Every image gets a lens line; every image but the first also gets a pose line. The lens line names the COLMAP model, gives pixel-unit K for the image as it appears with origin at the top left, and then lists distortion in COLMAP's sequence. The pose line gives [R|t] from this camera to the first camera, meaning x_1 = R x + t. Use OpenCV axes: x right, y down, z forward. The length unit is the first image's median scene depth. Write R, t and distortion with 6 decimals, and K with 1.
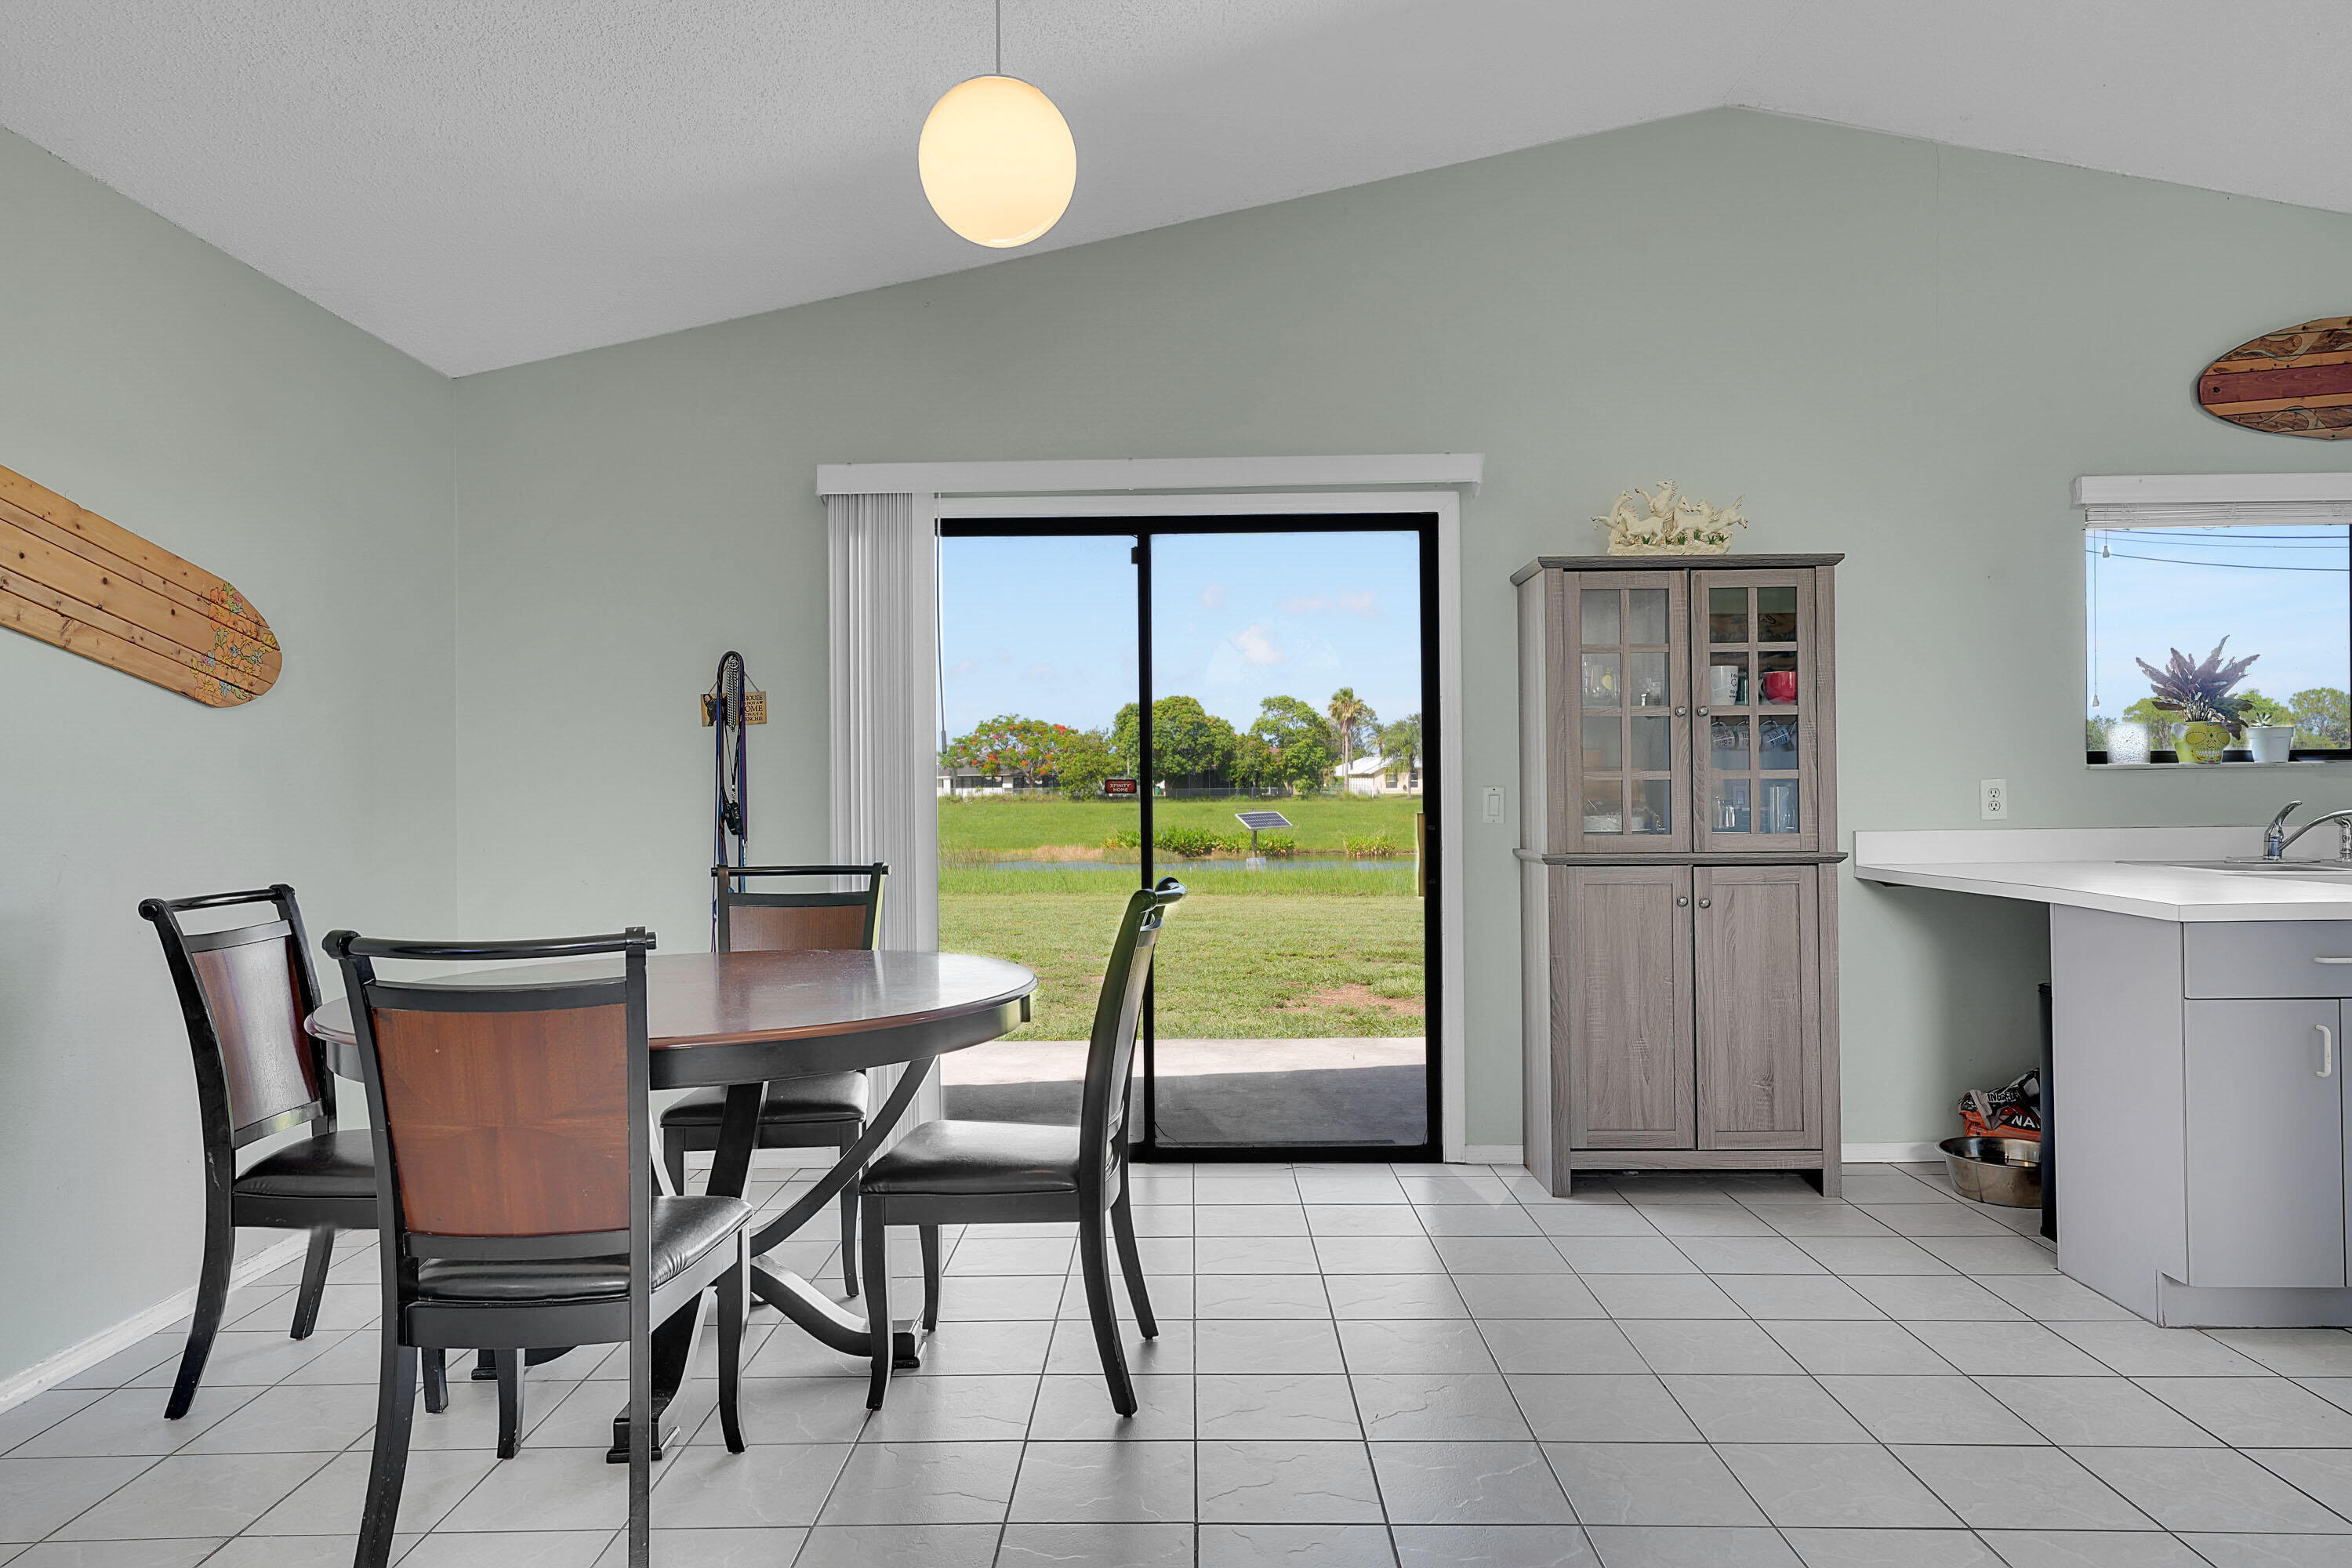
lens RADIAL K [[1513.7, 0, 1173.5], [0, 1513.7, 783.4], [0, 0, 1]] dist [0.010870, 0.010690]
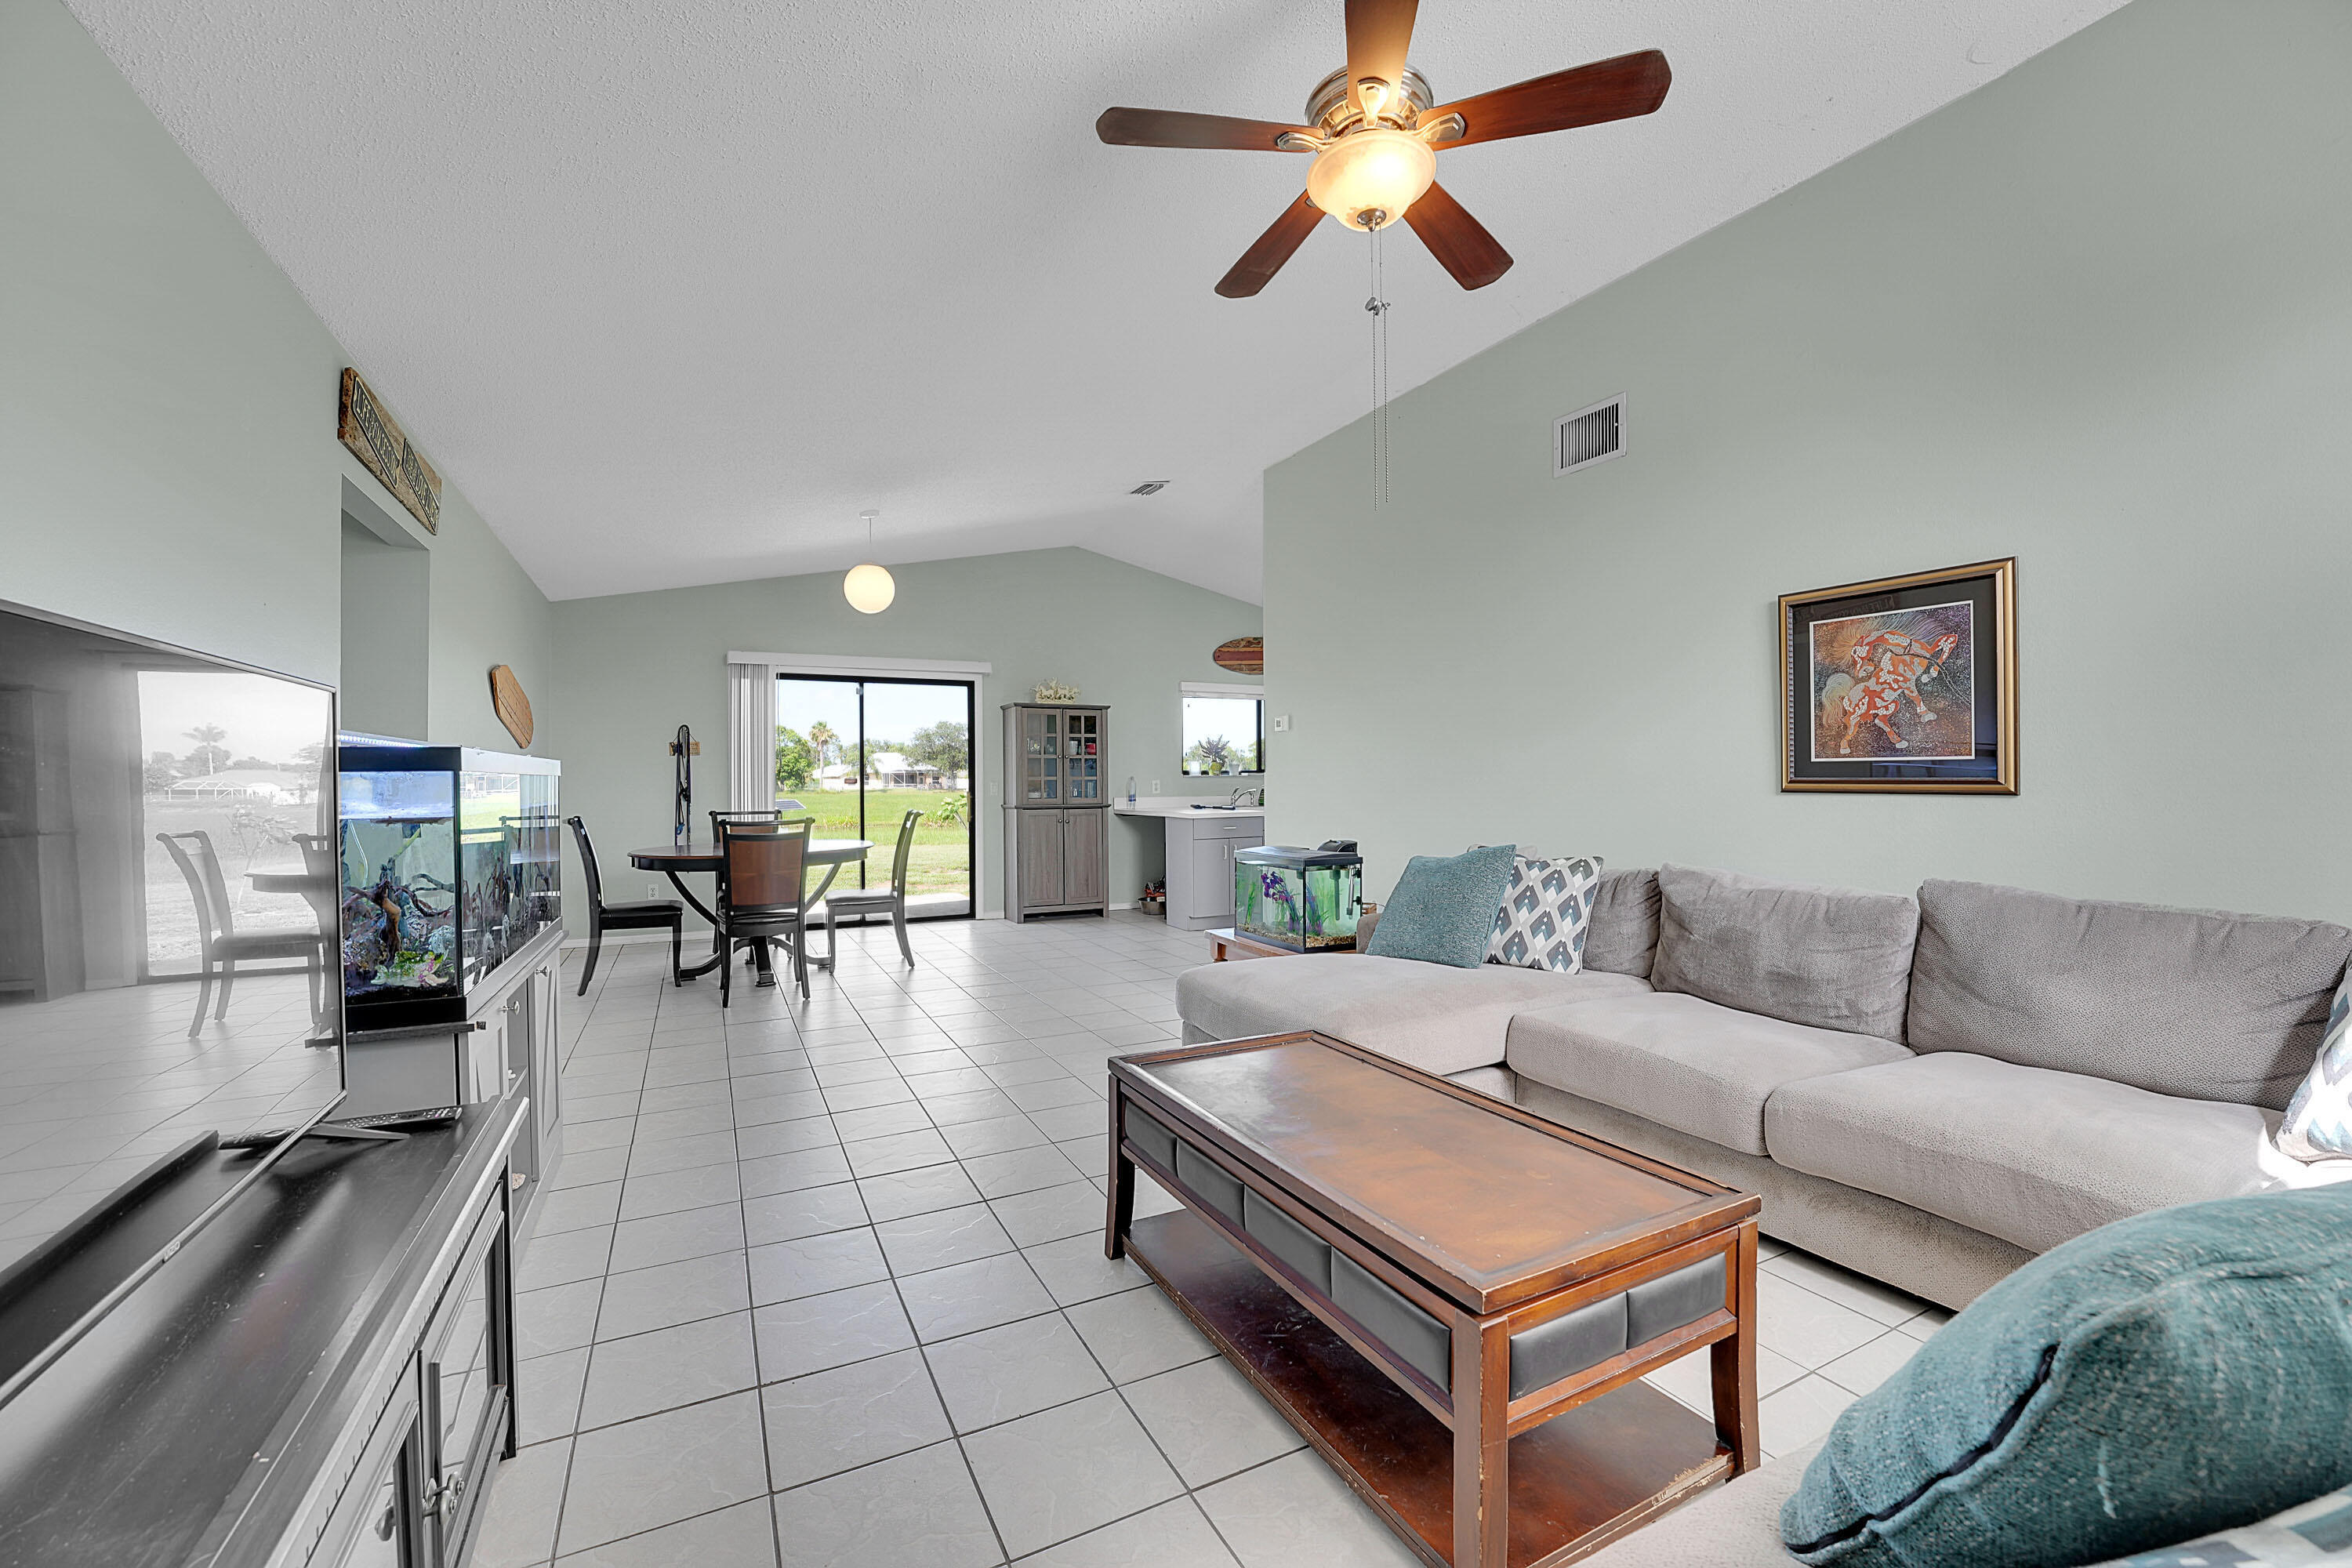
lens RADIAL K [[948.9, 0, 1172.8], [0, 948.9, 784.8], [0, 0, 1]] dist [-0.025199, 0.001848]
pose [[0.888909, 0.001825, 0.458080, -0.294384], [-0.002625, 0.999996, 0.001110, 0.004516], [-0.458076, -0.002189, 0.888910, -0.692635]]
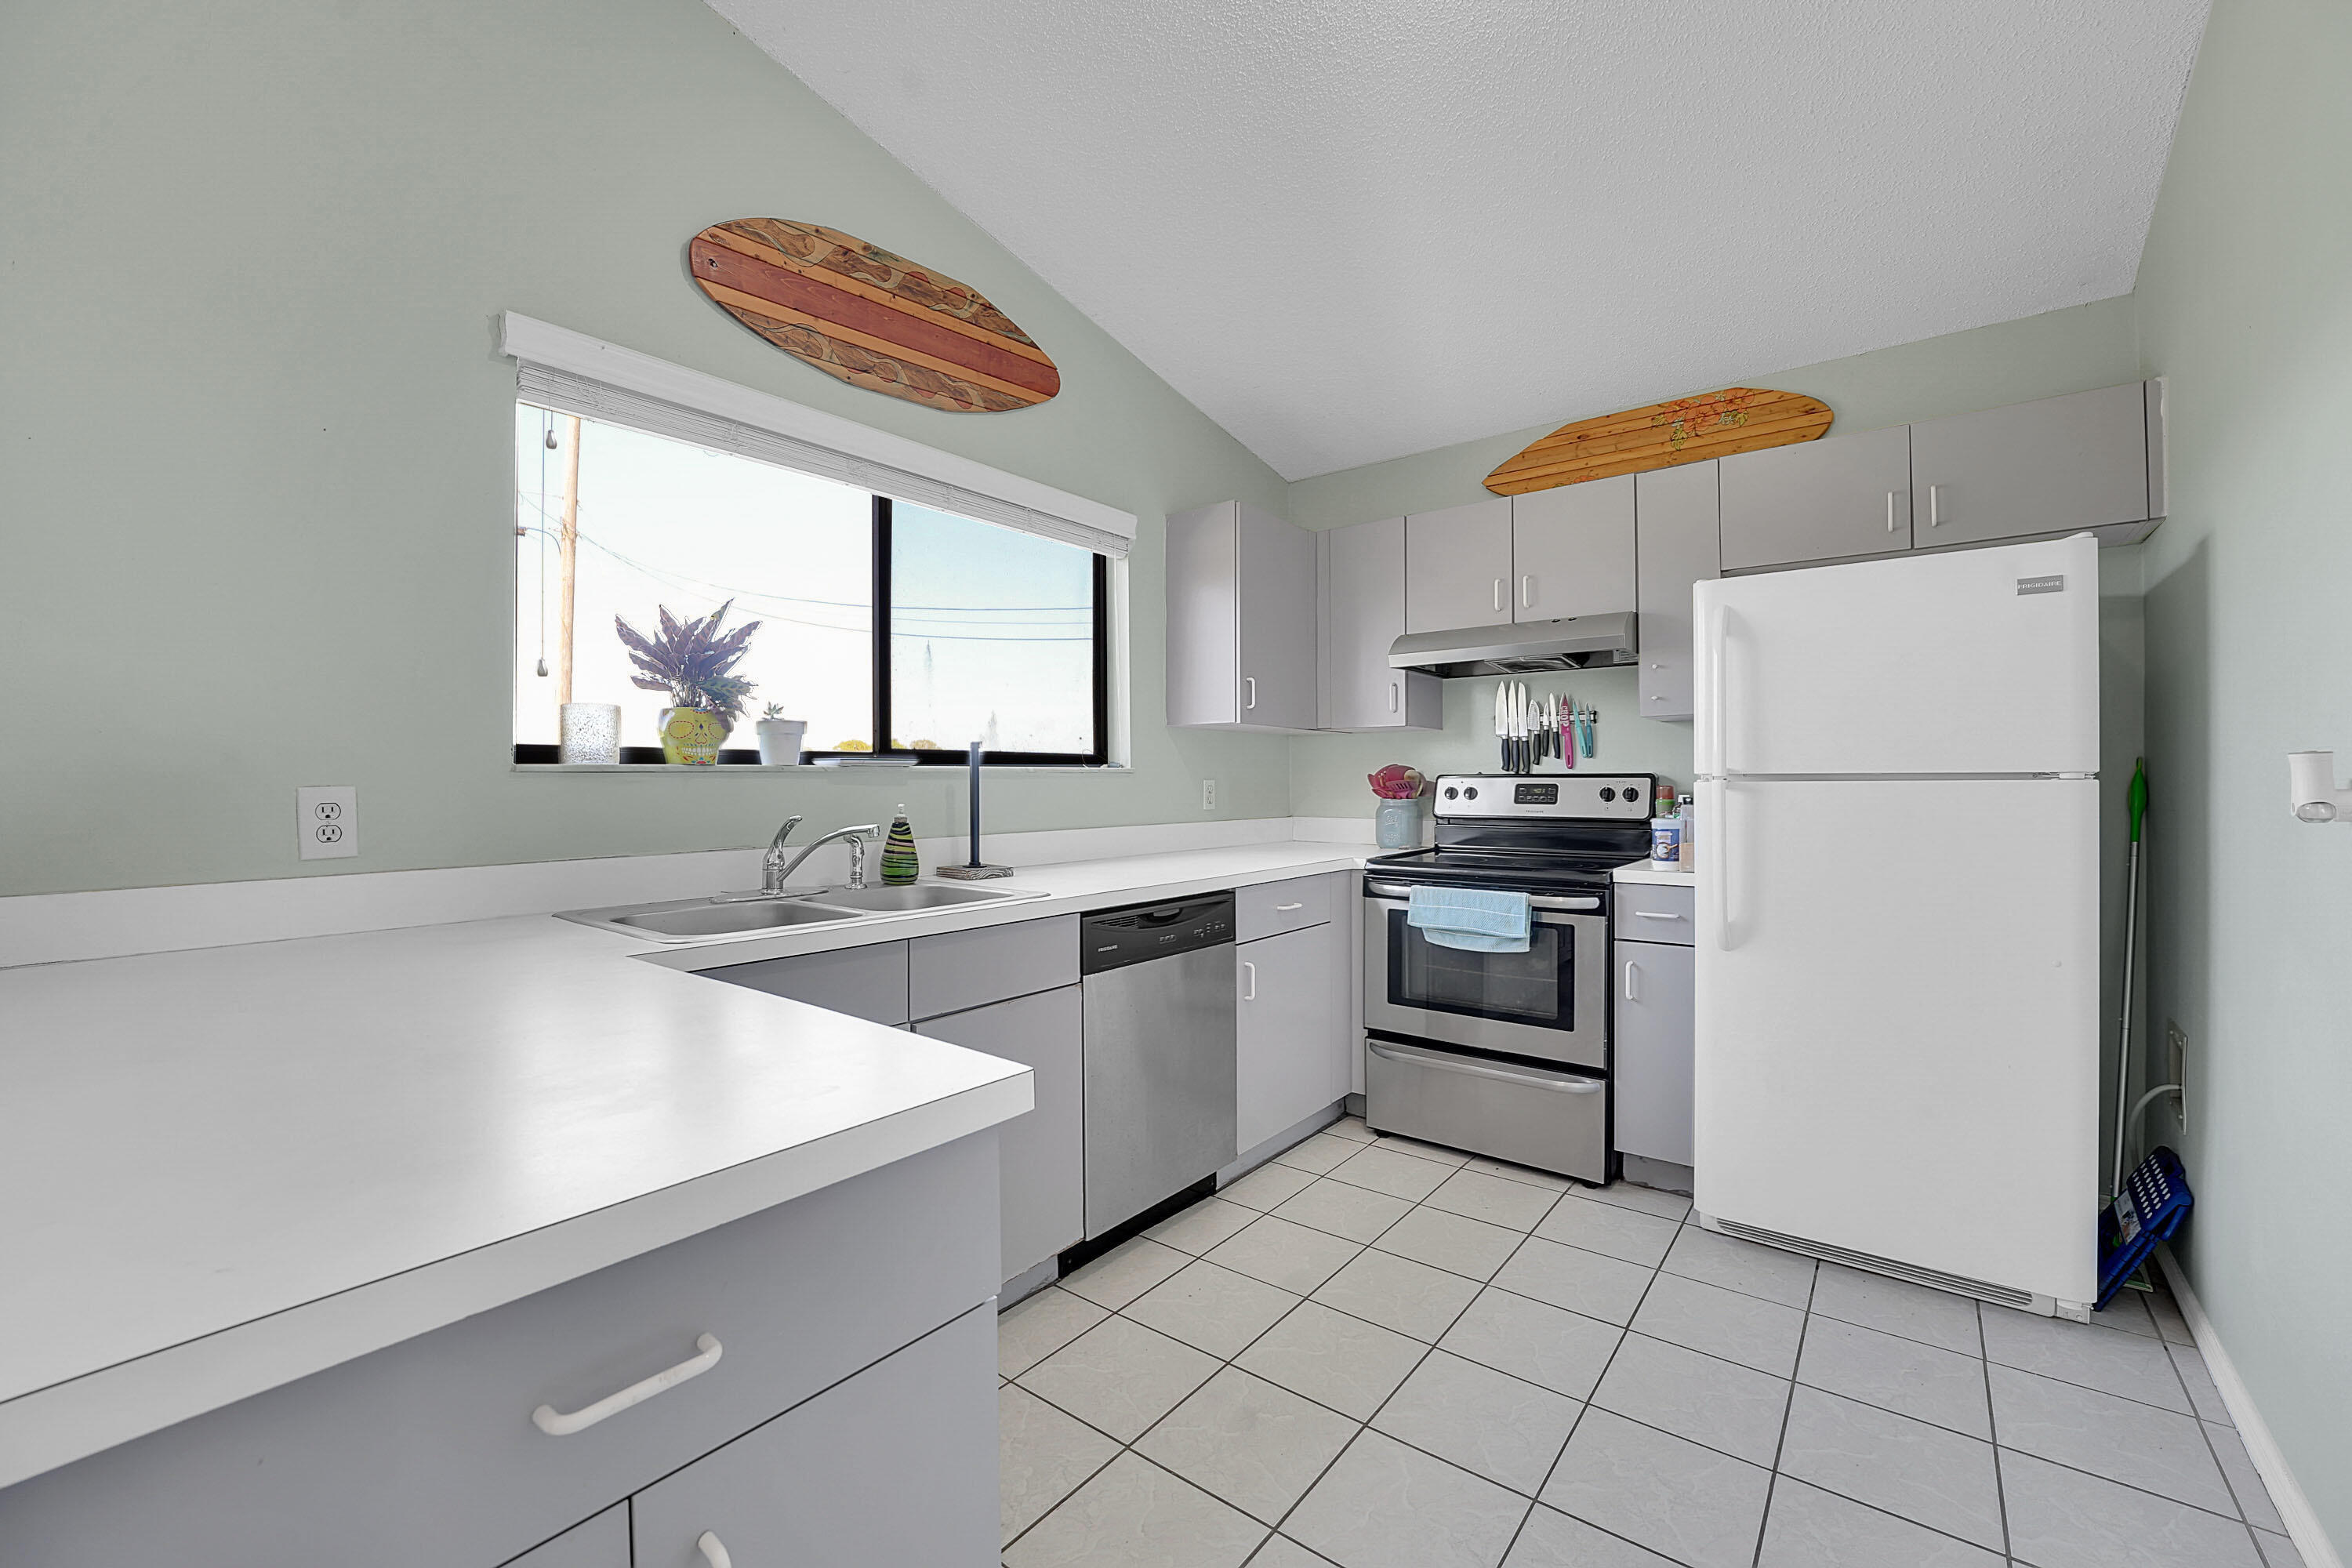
lens RADIAL K [[946.3, 0, 1185.8], [0, 946.3, 779.2], [0, 0, 1]] dist [-0.031512, 0.004296]
pose [[0.610626, 0.007425, 0.791884, 0.467735], [0.001228, 0.999946, -0.010322, -0.001671], [-0.791918, 0.007275, 0.610584, 0.544031]]
